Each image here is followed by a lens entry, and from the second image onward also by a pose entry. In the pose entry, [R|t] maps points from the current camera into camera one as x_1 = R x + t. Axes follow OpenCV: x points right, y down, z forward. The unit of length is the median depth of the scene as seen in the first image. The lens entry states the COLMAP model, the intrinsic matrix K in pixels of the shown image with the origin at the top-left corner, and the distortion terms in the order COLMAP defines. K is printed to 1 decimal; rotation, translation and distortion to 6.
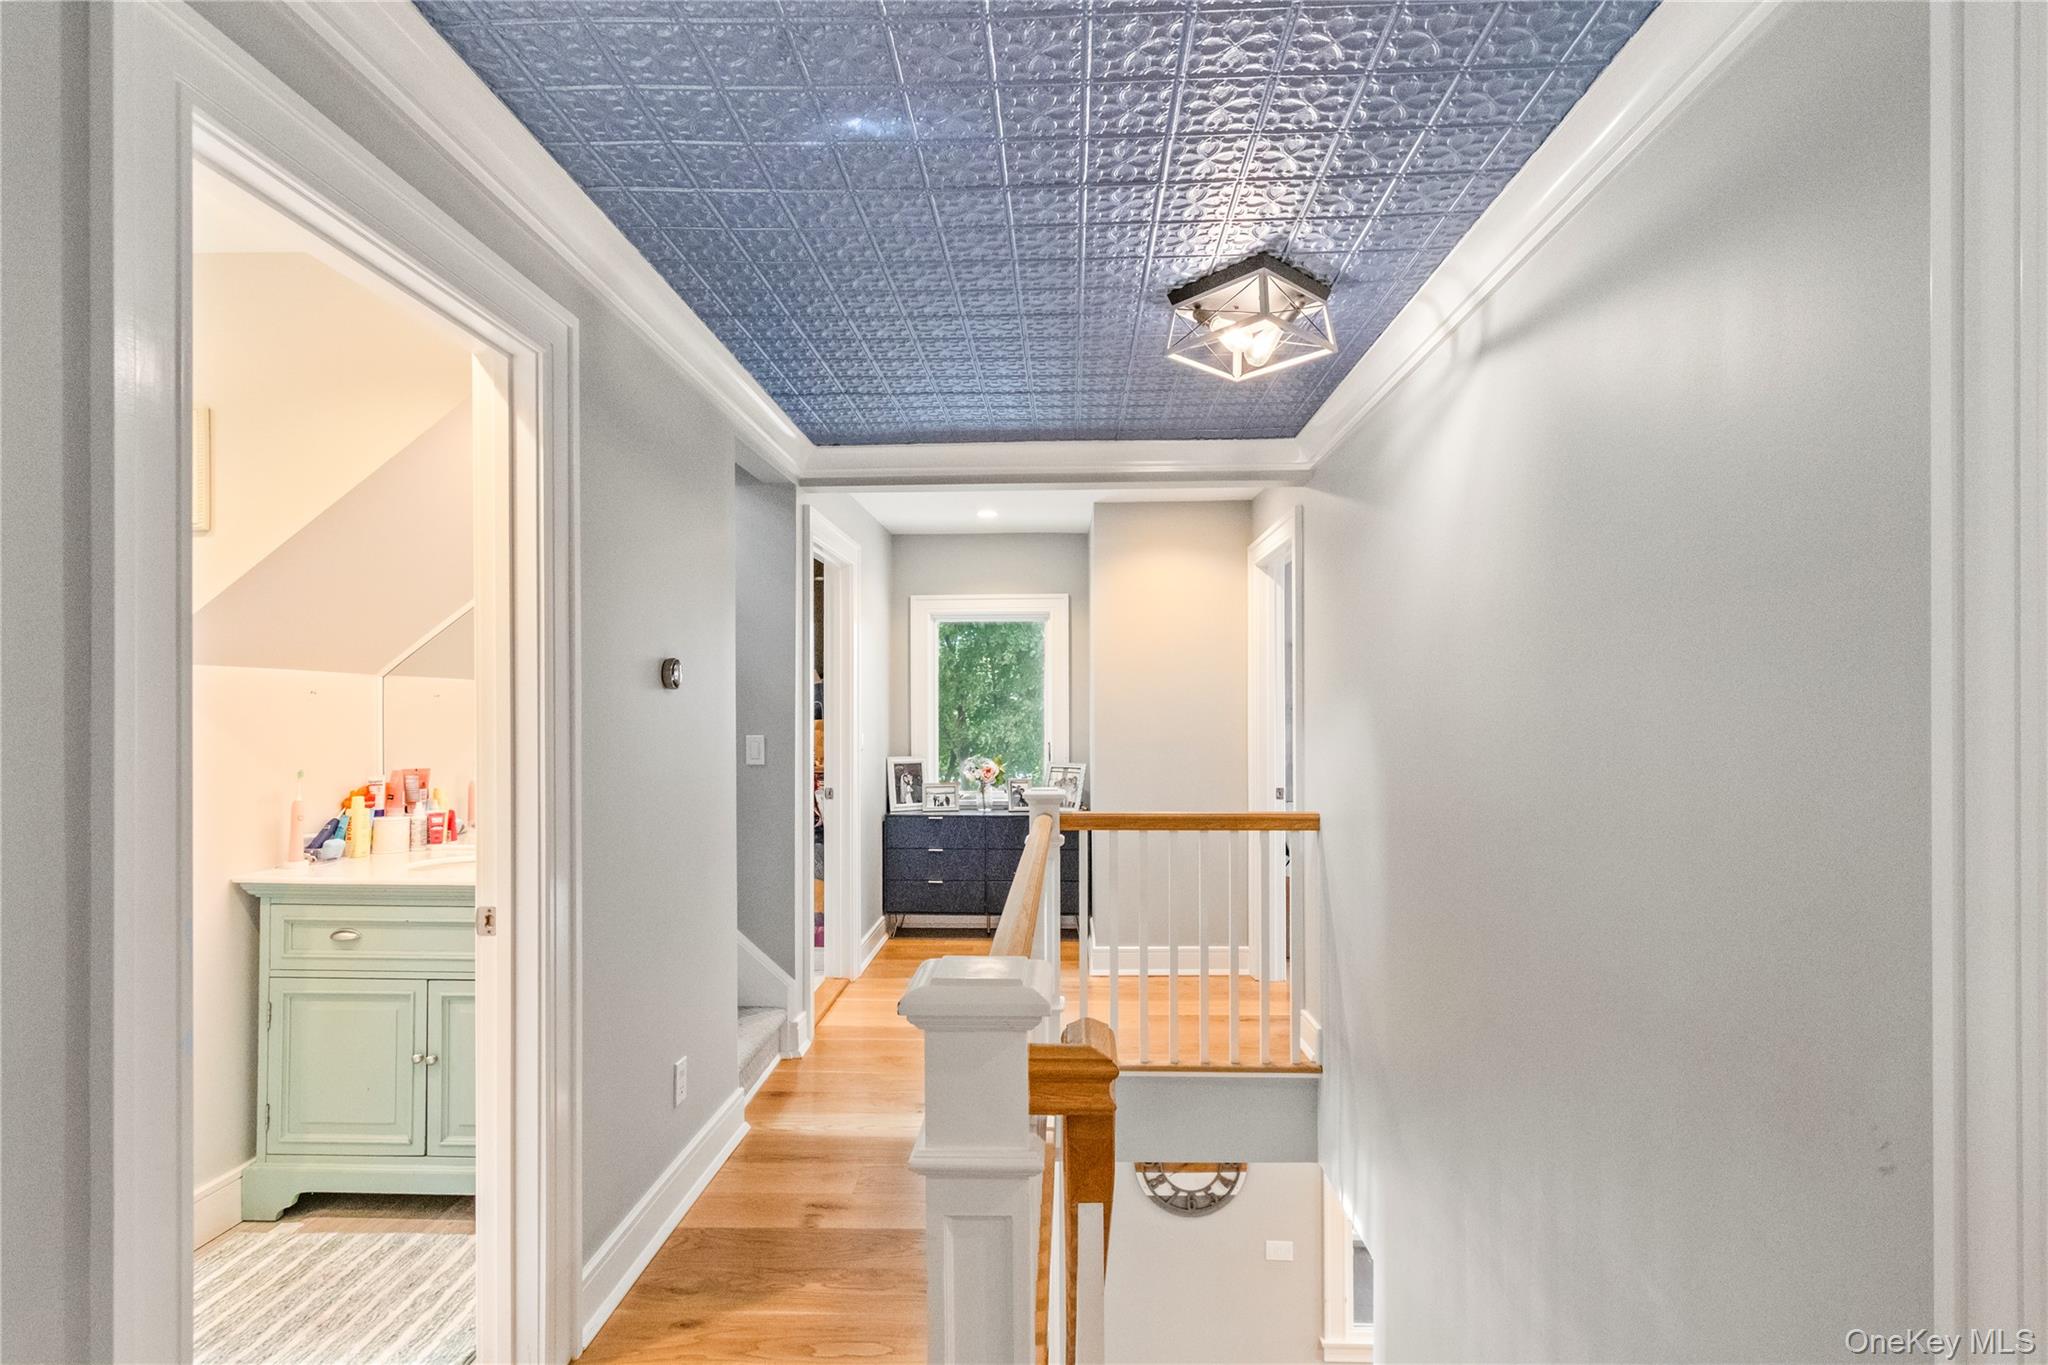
lens RADIAL K [[976.6, 0, 1024.1], [0, 976.6, 690.8], [0, 0, 1]] dist [0.003244, -0.000619]
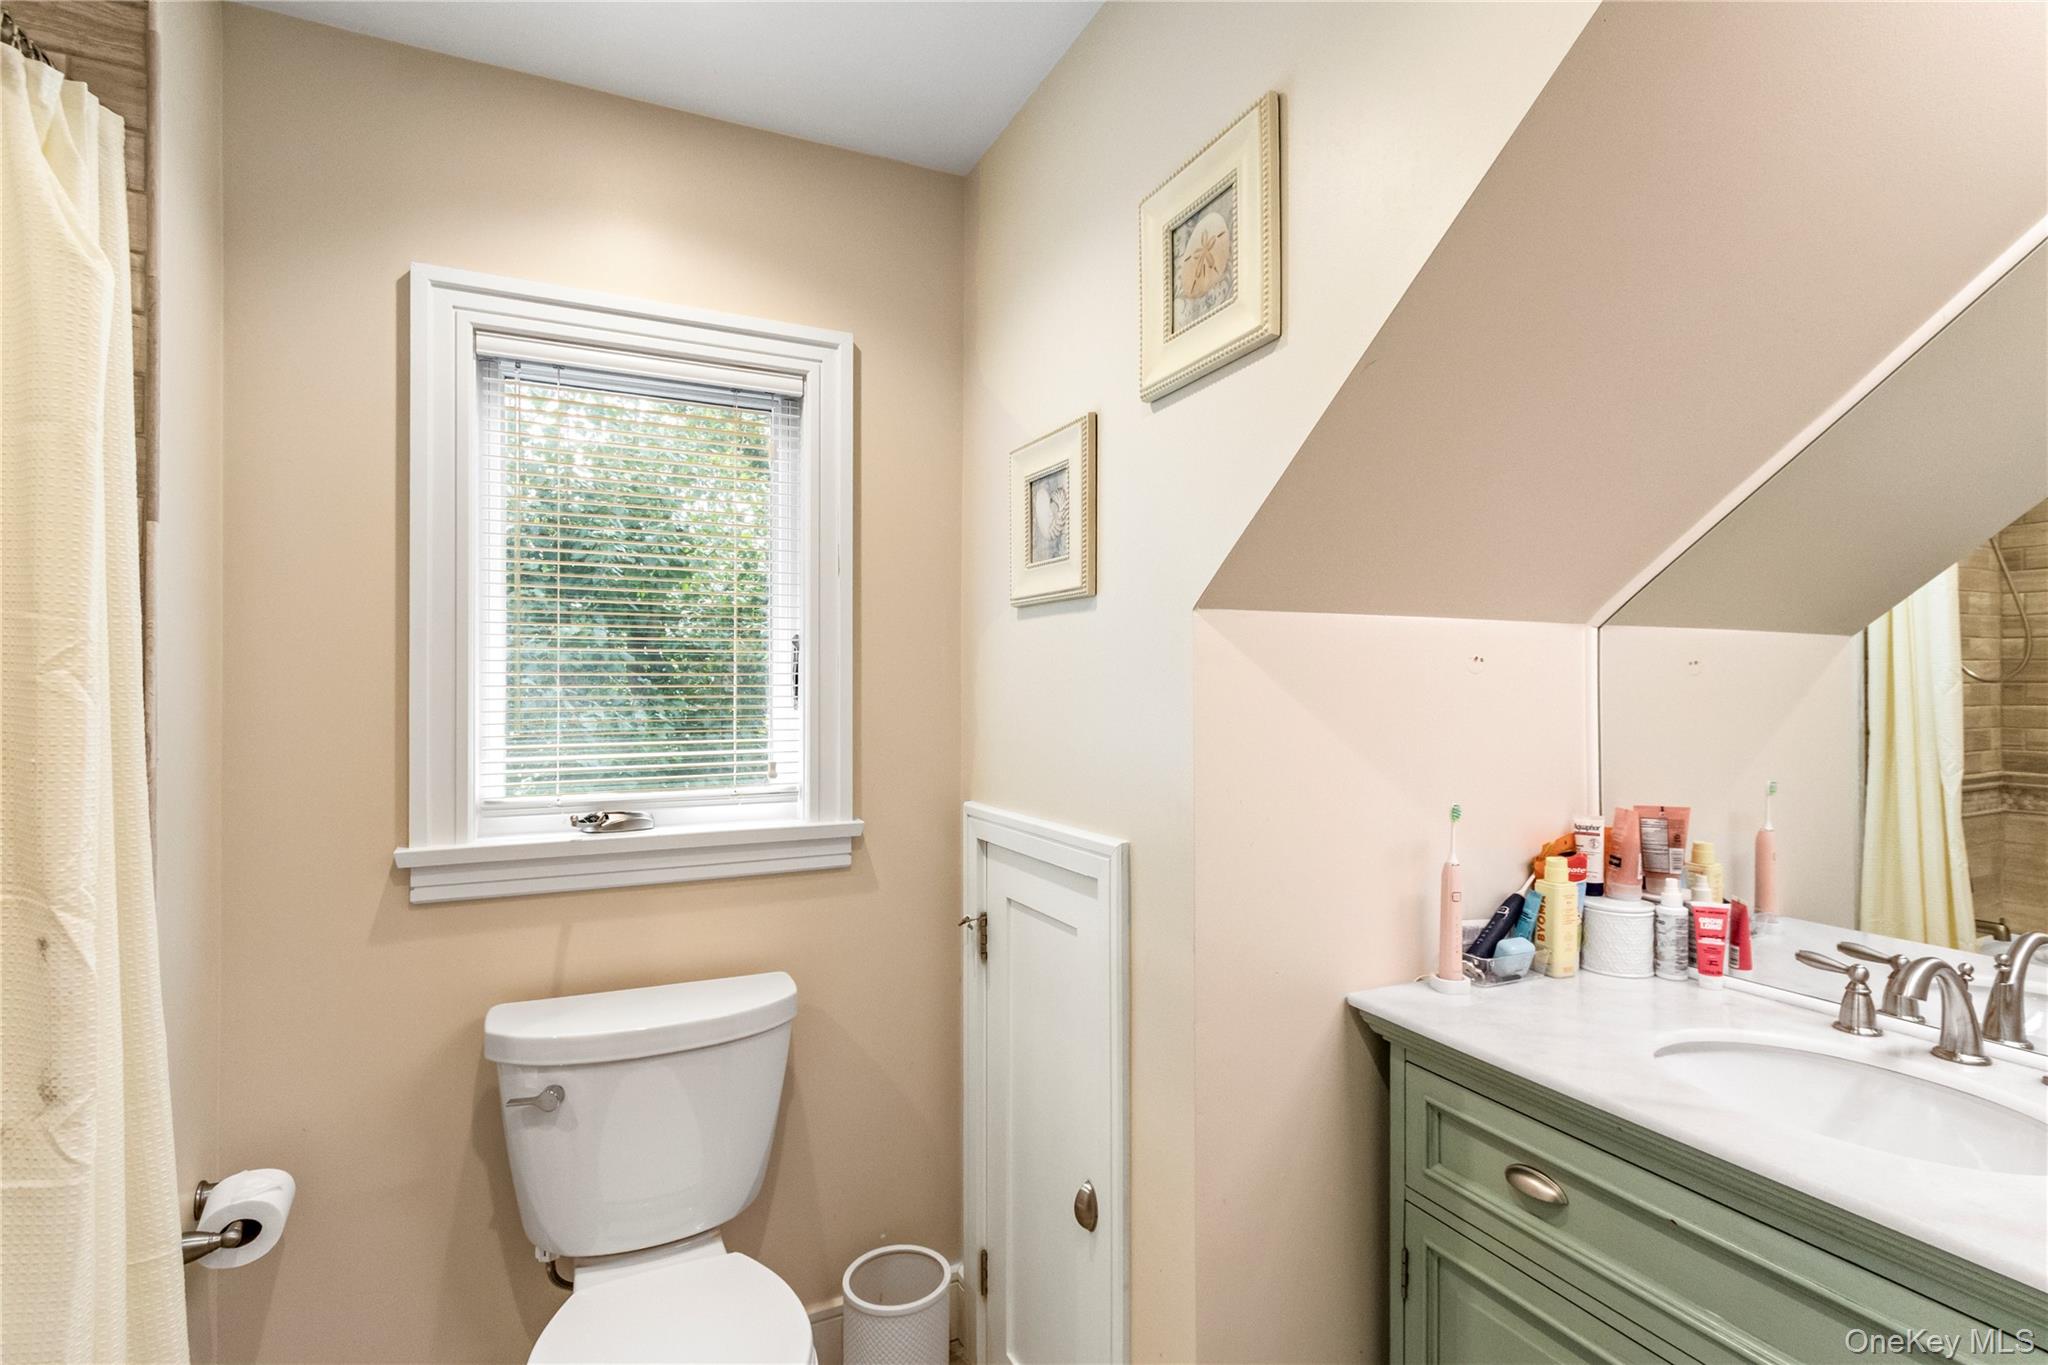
lens RADIAL K [[986.3, 0, 1032.4], [0, 986.3, 643.4], [0, 0, 1]] dist [0.001239, -0.000223]
pose [[0.469535, -0.007566, -0.882882, -0.337959], [0.008509, 0.999956, -0.004044, -0.006911], [0.882873, -0.005614, 0.469578, 0.493737]]
